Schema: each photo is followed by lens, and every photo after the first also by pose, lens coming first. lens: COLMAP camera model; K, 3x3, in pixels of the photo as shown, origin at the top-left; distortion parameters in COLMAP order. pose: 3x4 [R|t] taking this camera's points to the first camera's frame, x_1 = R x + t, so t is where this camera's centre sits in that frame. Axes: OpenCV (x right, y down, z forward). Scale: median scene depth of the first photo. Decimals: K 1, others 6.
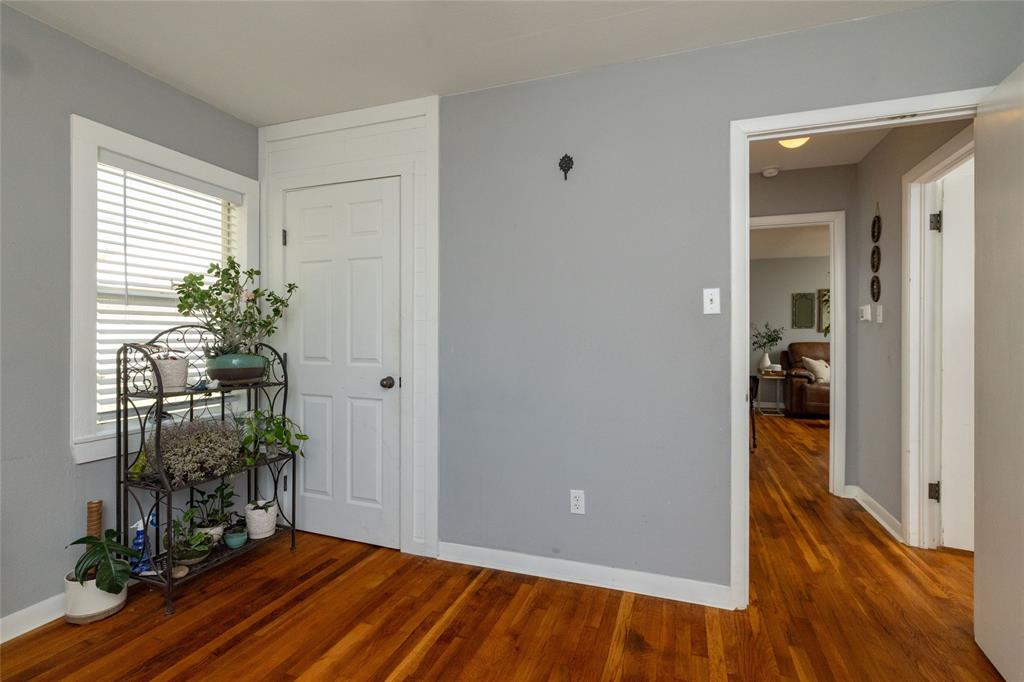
lens RADIAL K [[498.6, 0, 506.7], [0, 498.6, 337.7], [0, 0, 1]] dist [0.002484, 0.000119]
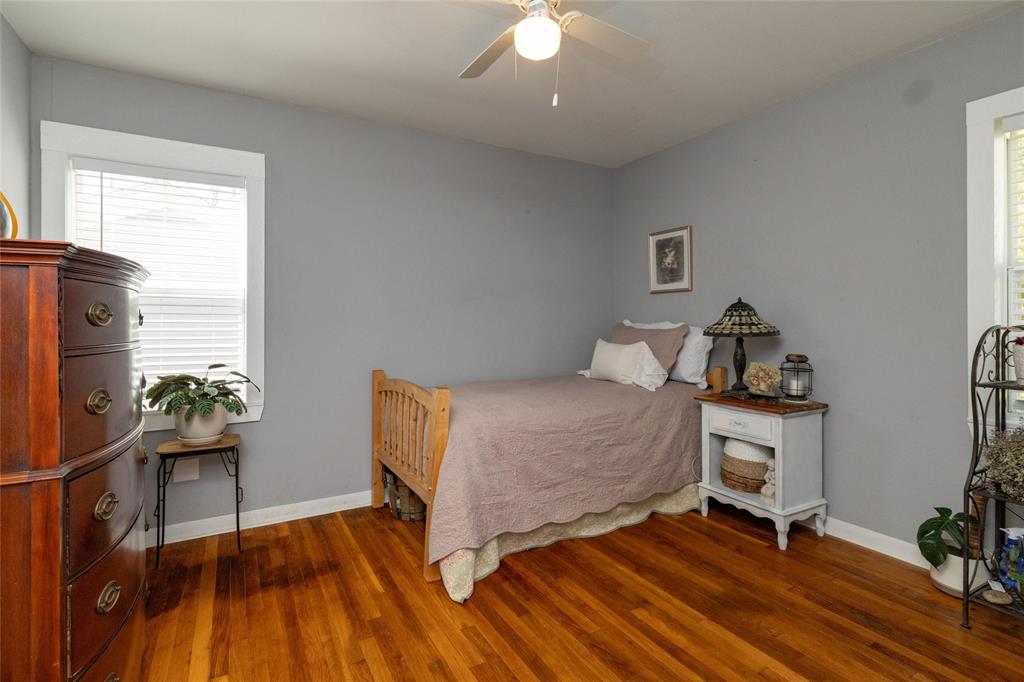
lens RADIAL K [[498.6, 0, 506.7], [0, 498.6, 337.7], [0, 0, 1]] dist [0.002484, 0.000119]
pose [[-0.679913, 0.020471, -0.733007, 0.587317], [0.001157, 0.999639, 0.026843, 0.007913], [0.733292, 0.017403, -0.679691, 1.094282]]
